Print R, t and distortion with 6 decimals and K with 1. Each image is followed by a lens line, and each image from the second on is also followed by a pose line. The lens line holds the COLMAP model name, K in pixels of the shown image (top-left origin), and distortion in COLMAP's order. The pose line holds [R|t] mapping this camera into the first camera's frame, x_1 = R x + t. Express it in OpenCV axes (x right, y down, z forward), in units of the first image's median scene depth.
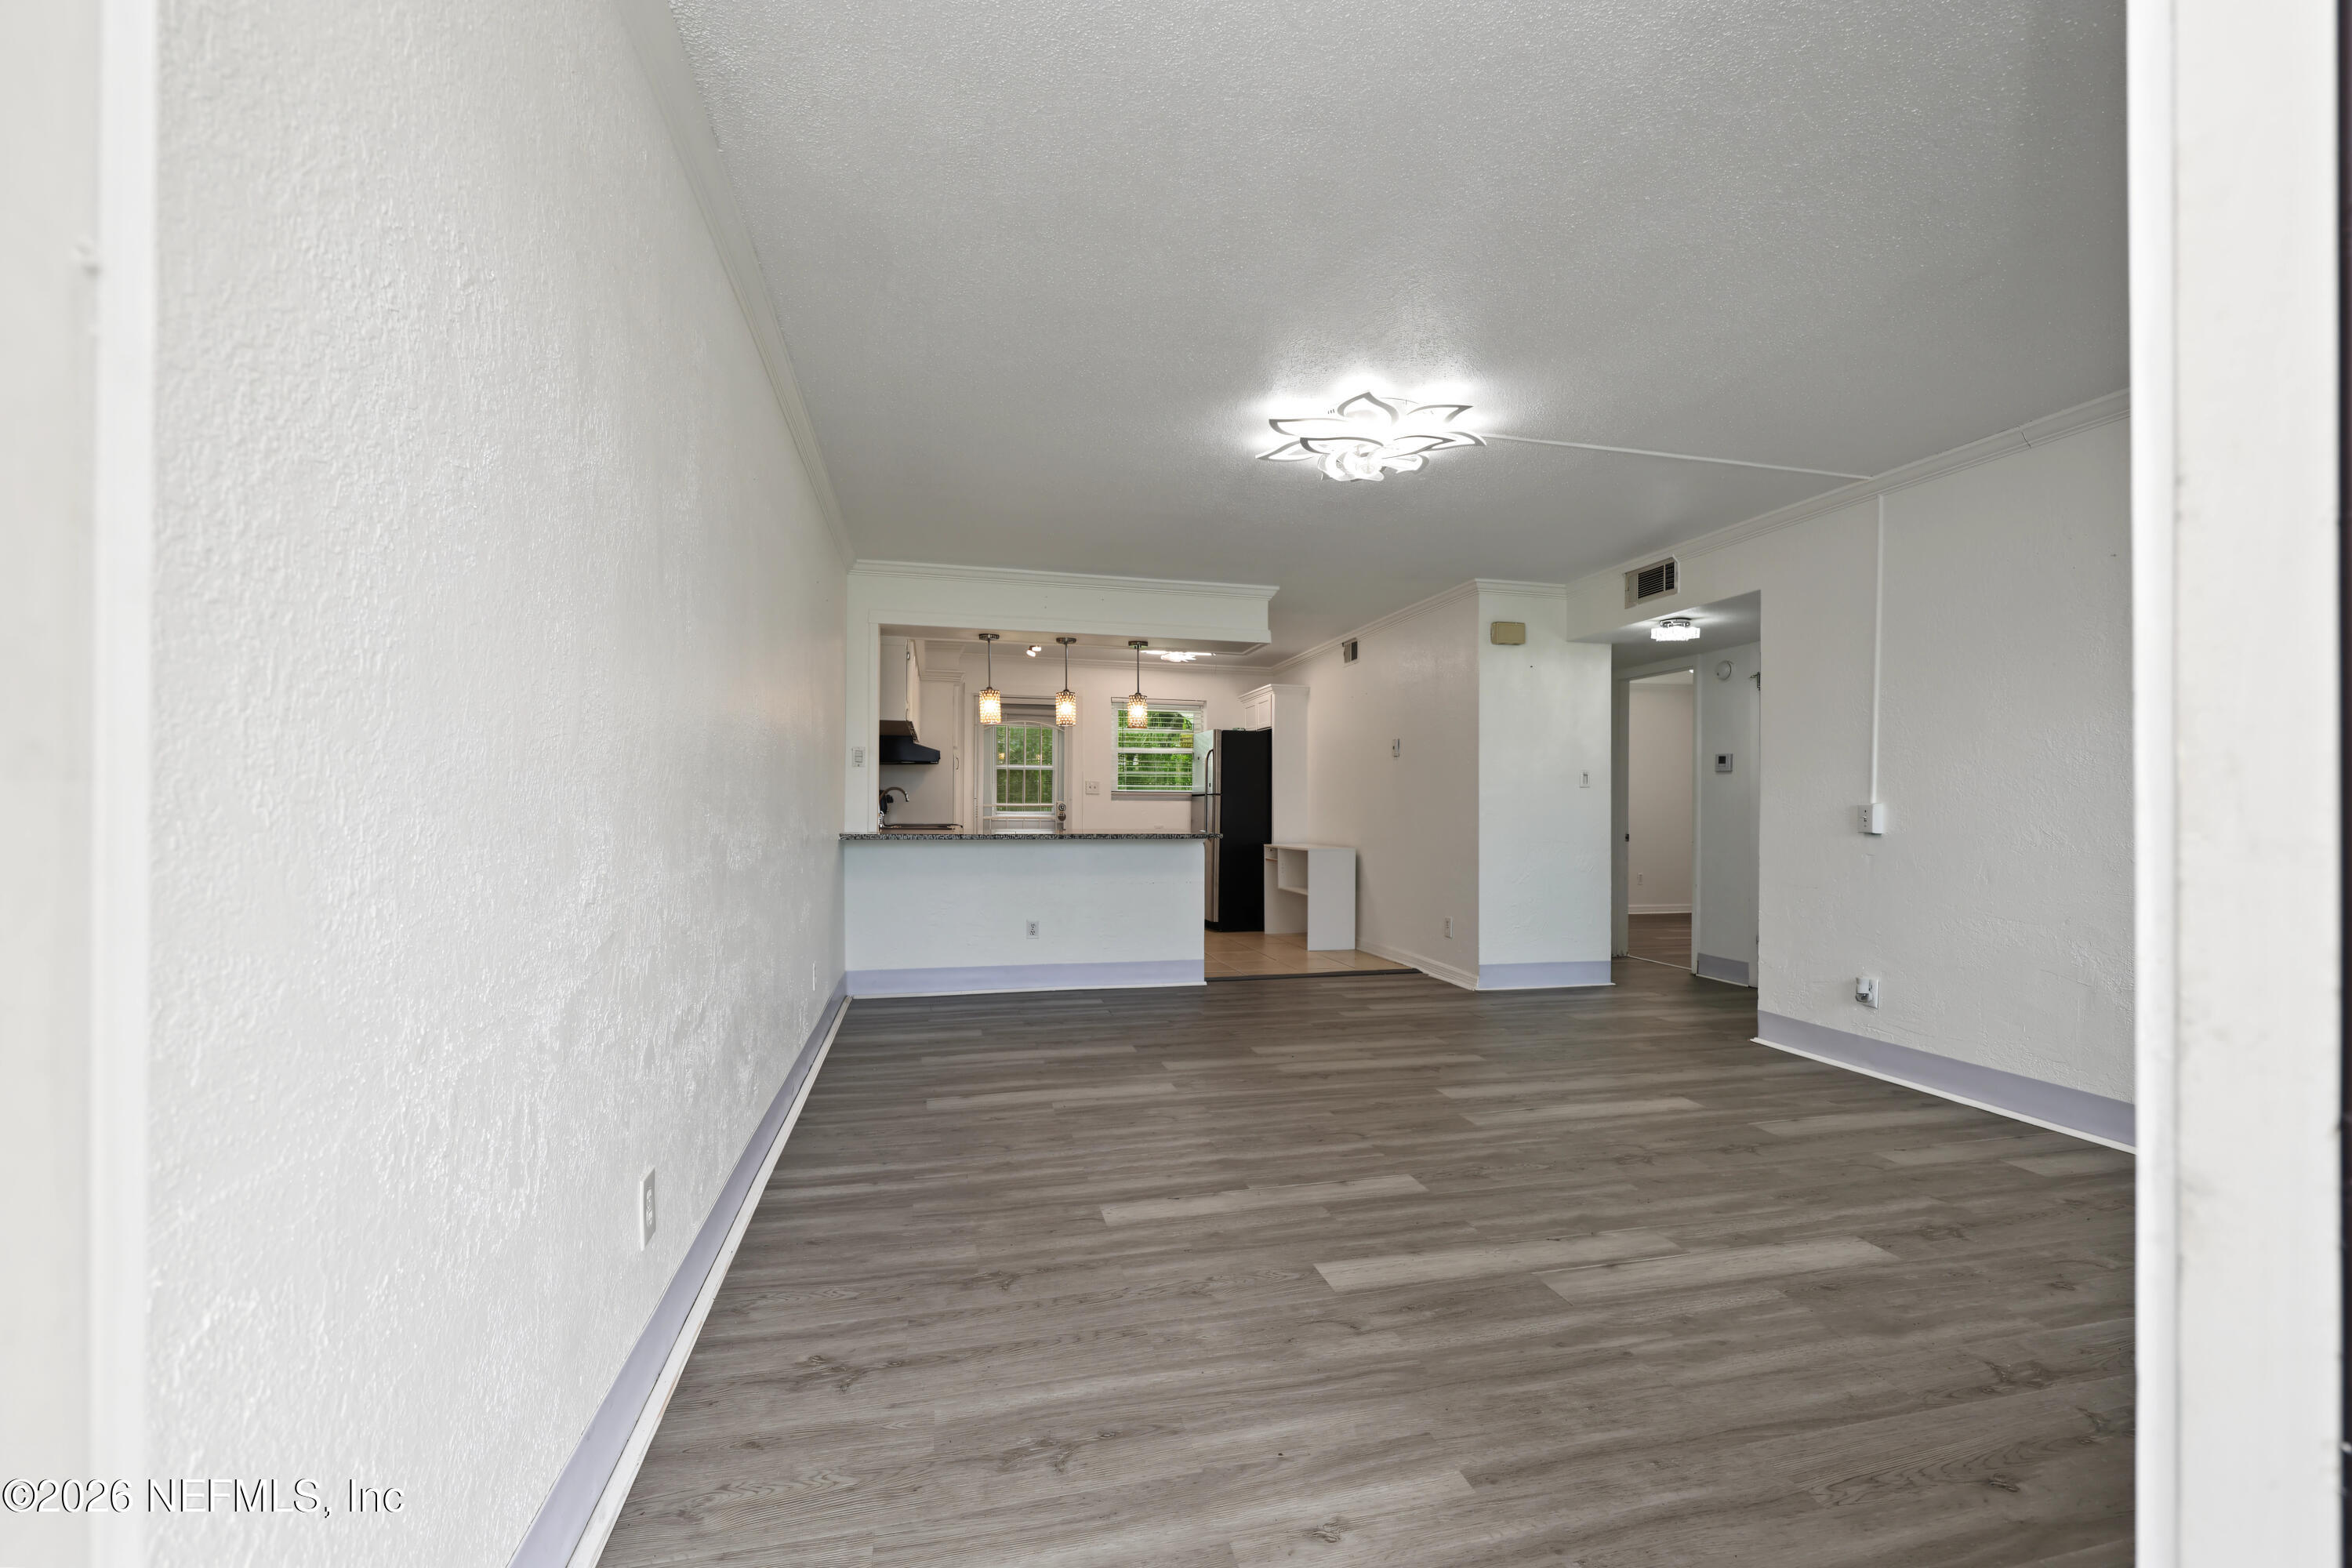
lens RADIAL K [[954.7, 0, 1176.0], [0, 954.7, 784.0], [0, 0, 1]] dist [-0.001148, -0.000143]
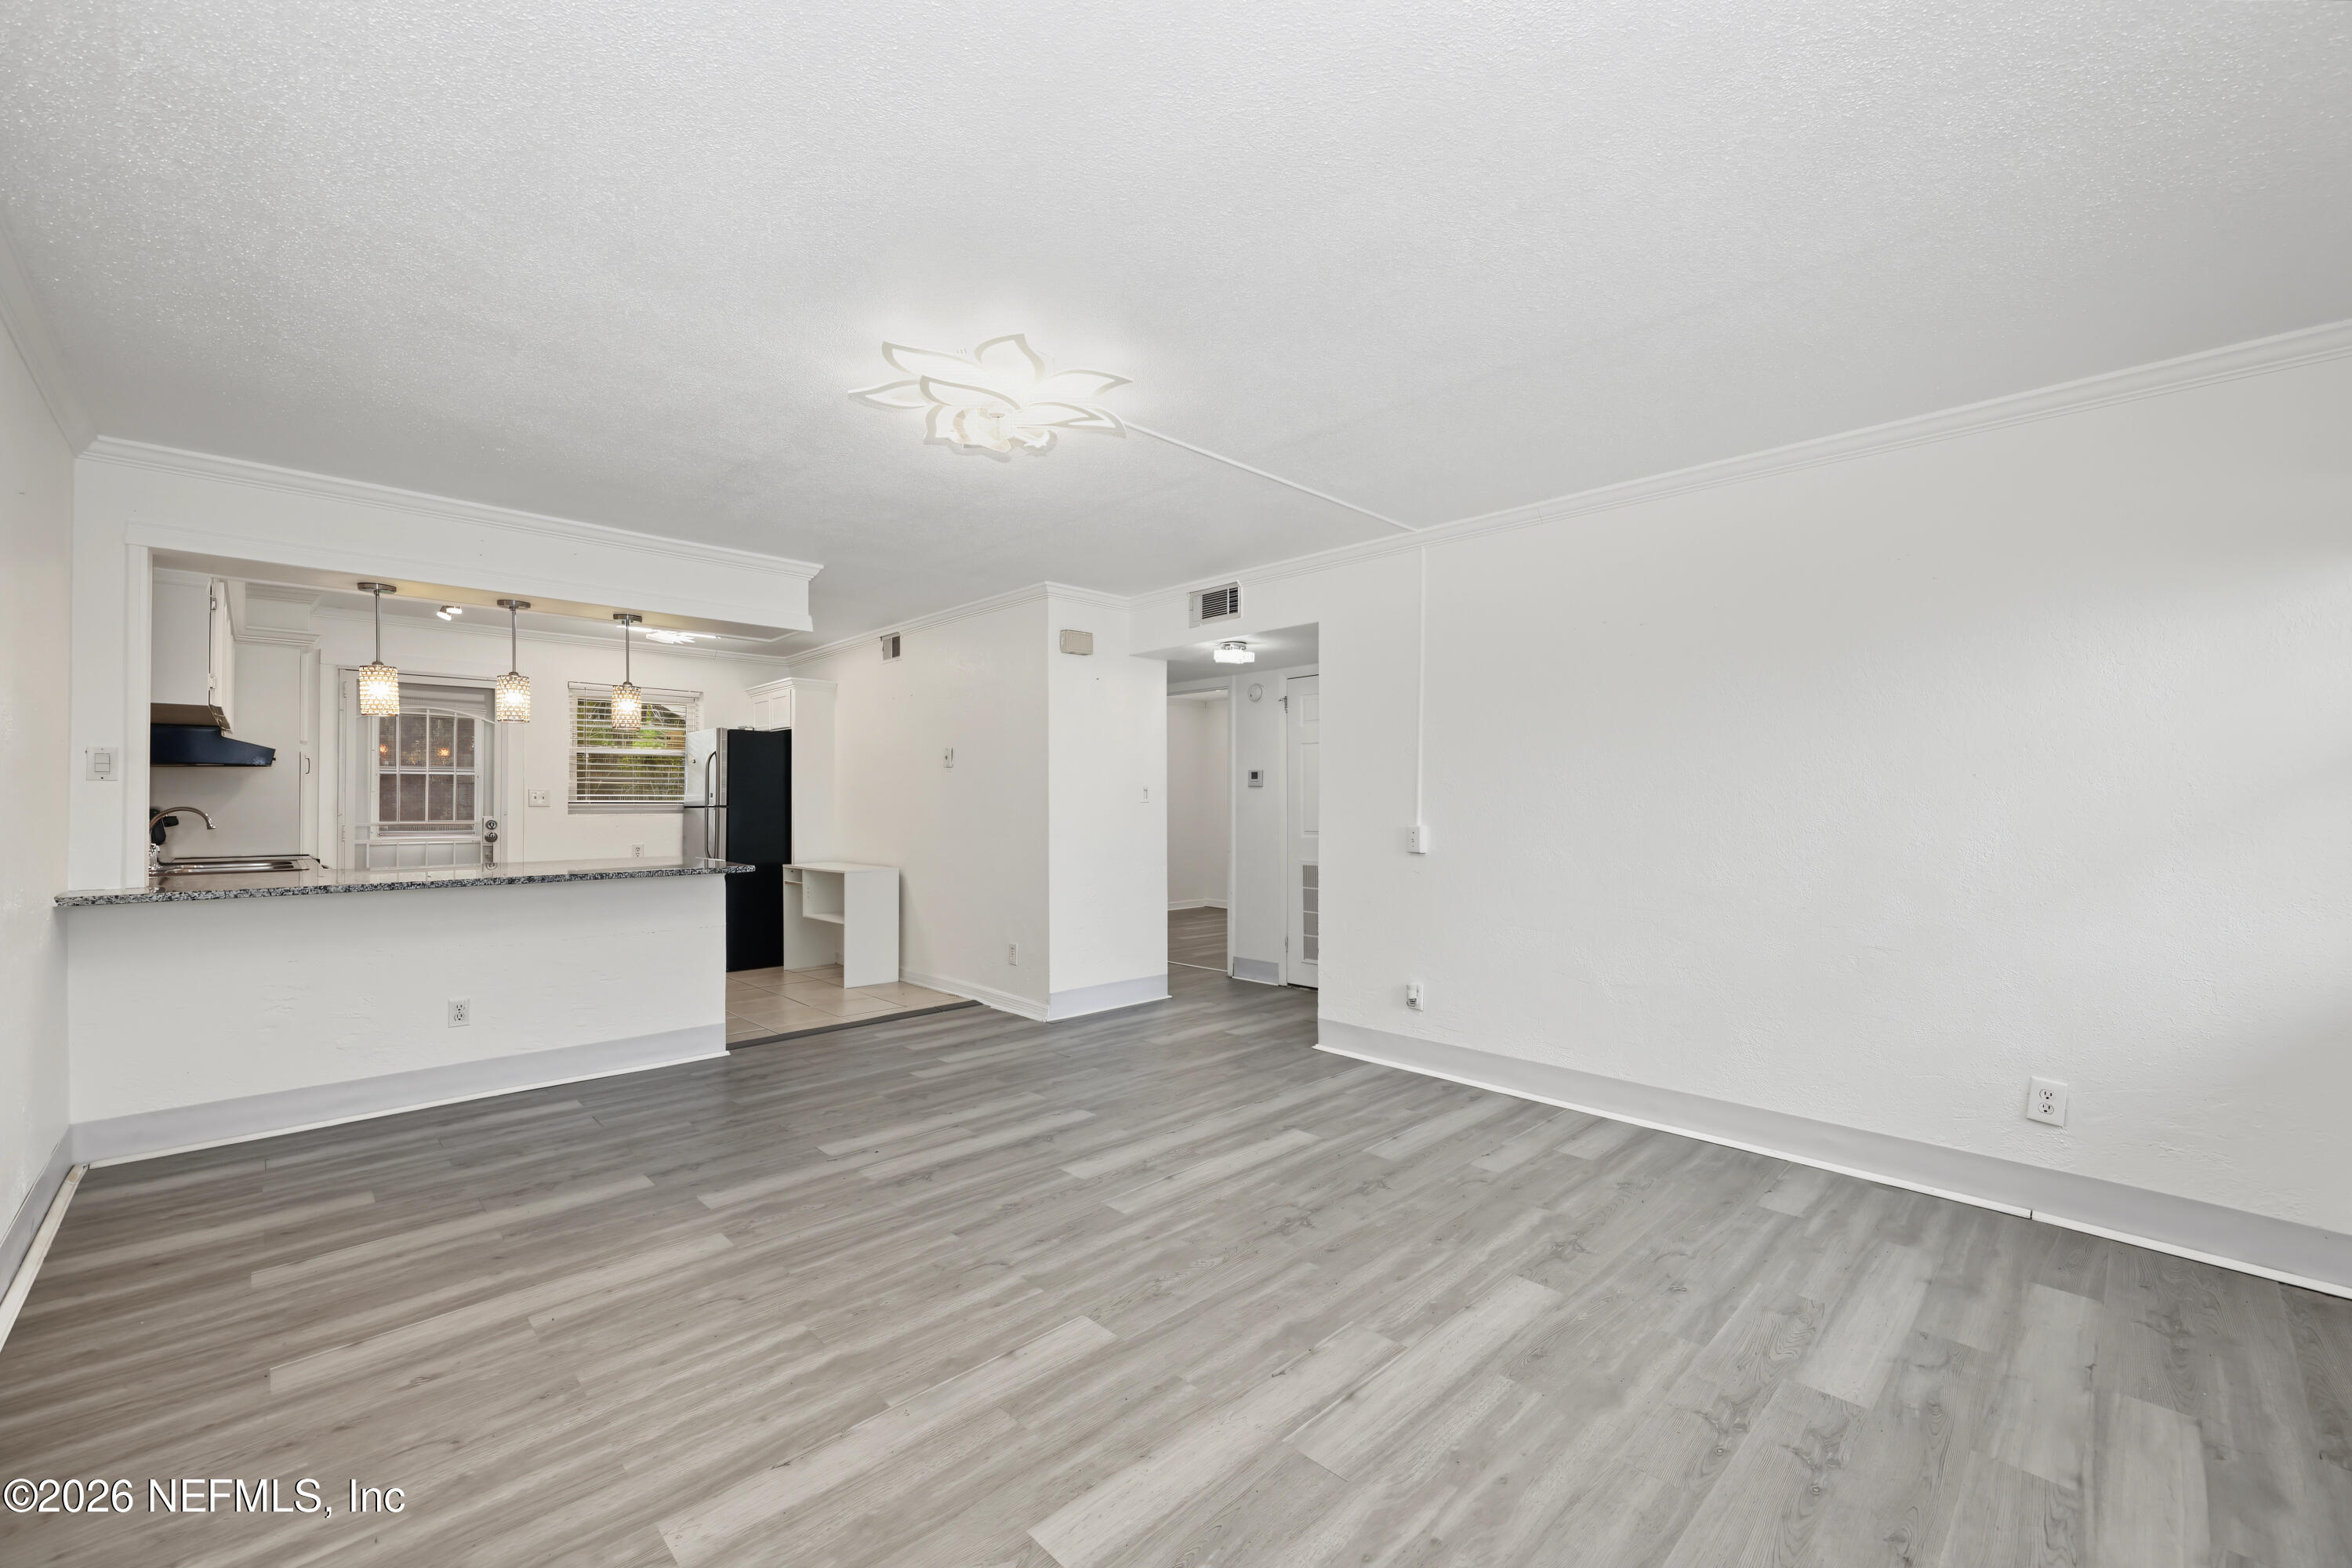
lens RADIAL K [[944.0, 0, 1176.0], [0, 944.0, 784.0], [0, 0, 1]] dist [-0.001432, -0.000302]
pose [[0.862722, 0.002799, 0.505671, -0.059256], [-0.005724, 0.999975, 0.004229, -0.027573], [-0.505647, -0.006543, 0.862716, 0.177125]]
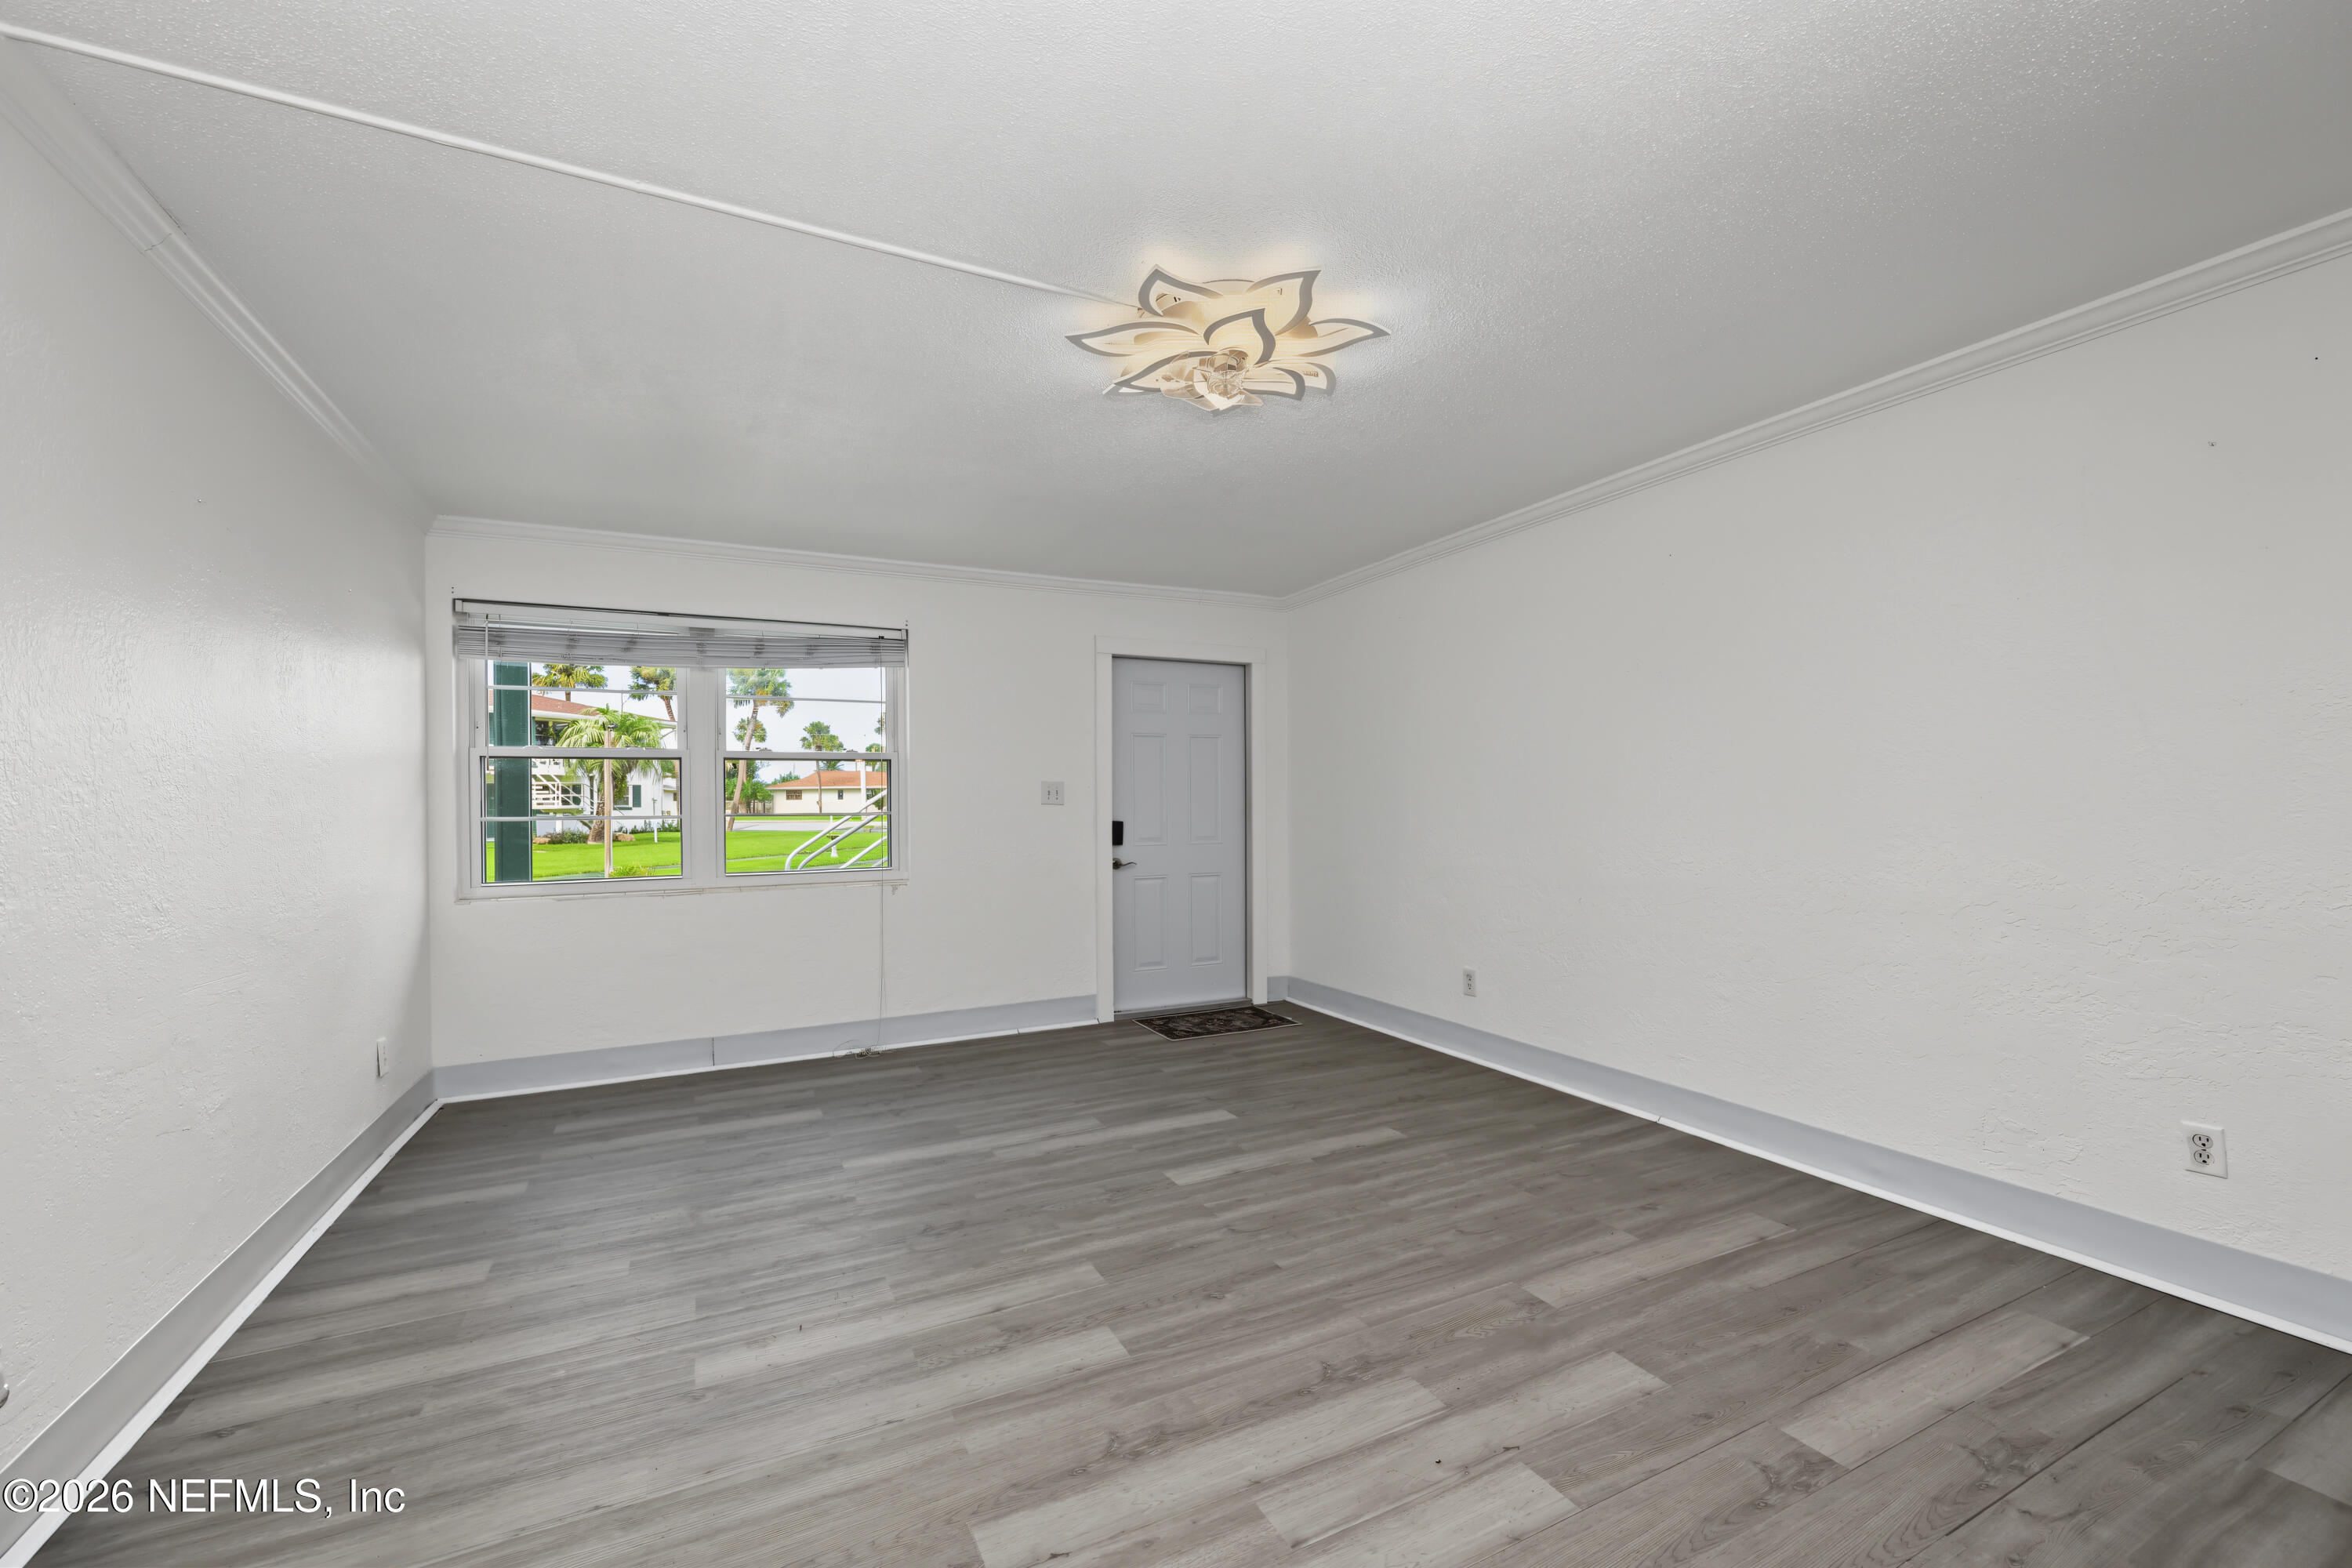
lens RADIAL K [[944.0, 0, 1176.0], [0, 944.0, 784.0], [0, 0, 1]] dist [-0.001432, -0.000302]
pose [[-0.974956, 0.000853, -0.222396, 0.308229], [0.010389, 0.999076, -0.041711, 0.002736], [0.222155, -0.042977, -0.974064, 1.309797]]
